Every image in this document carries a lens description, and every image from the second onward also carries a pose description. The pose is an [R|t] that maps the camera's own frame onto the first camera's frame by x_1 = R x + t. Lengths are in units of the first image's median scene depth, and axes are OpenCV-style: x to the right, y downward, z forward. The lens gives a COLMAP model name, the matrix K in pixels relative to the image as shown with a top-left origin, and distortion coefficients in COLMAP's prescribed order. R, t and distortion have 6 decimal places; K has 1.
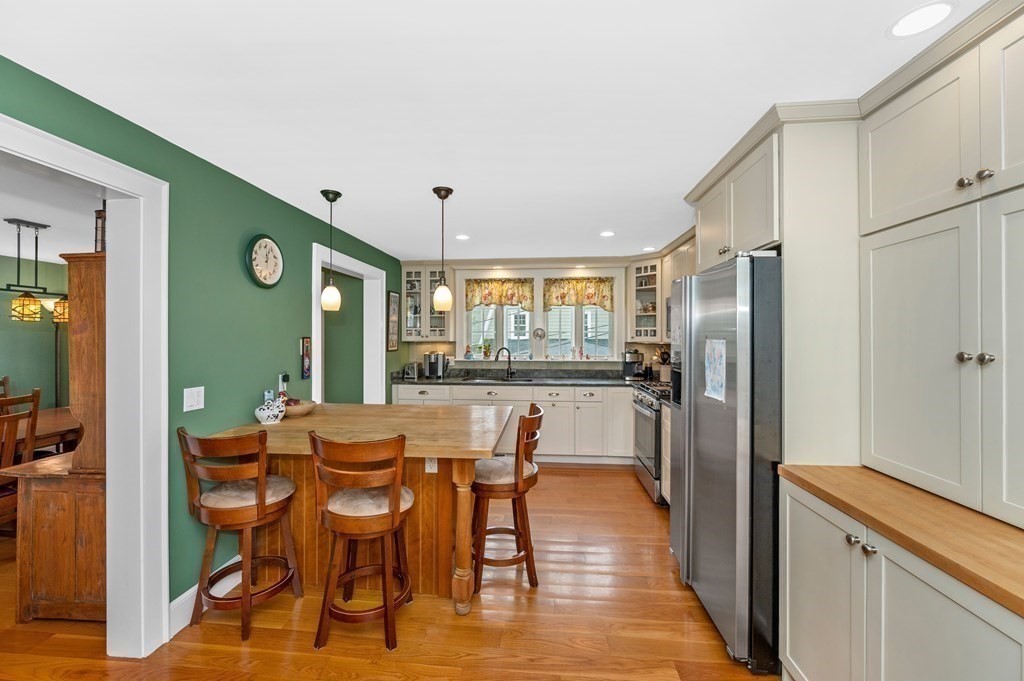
lens RADIAL K [[405.1, 0, 513.4], [0, 405.1, 337.6], [0, 0, 1]] dist [-0.000412, -0.000294]
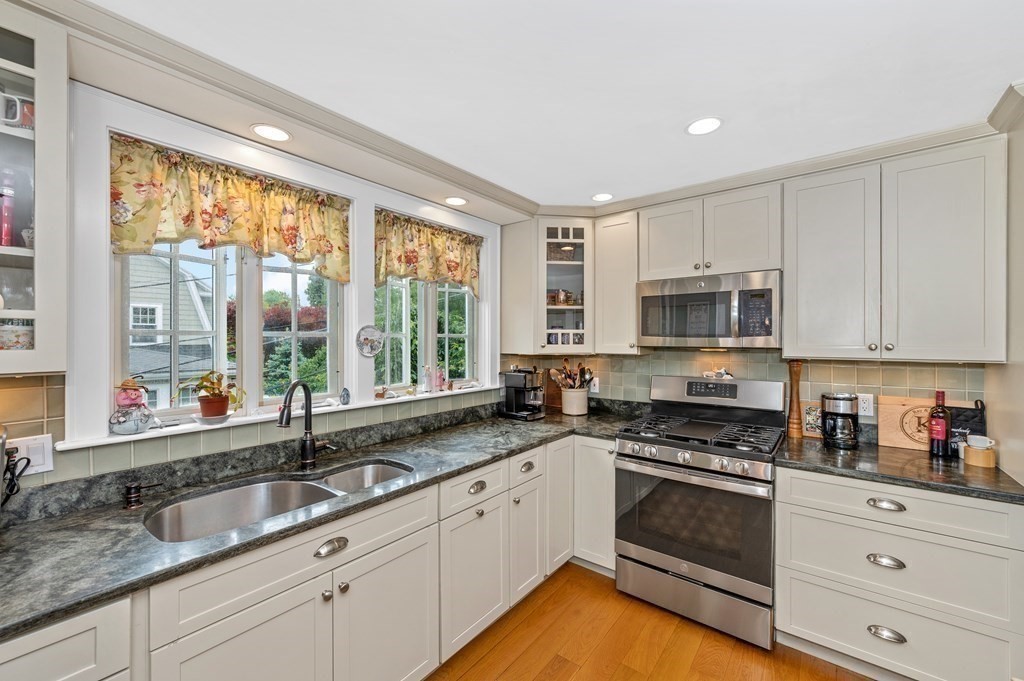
lens RADIAL K [[405.1, 0, 509.1], [0, 405.1, 343.1], [0, 0, 1]] dist [-0.000412, -0.000294]
pose [[0.564573, -0.008052, 0.825344, -0.194027], [0.000563, 0.999956, 0.009370, -0.009499], [-0.825383, -0.004826, 0.564553, 0.649611]]
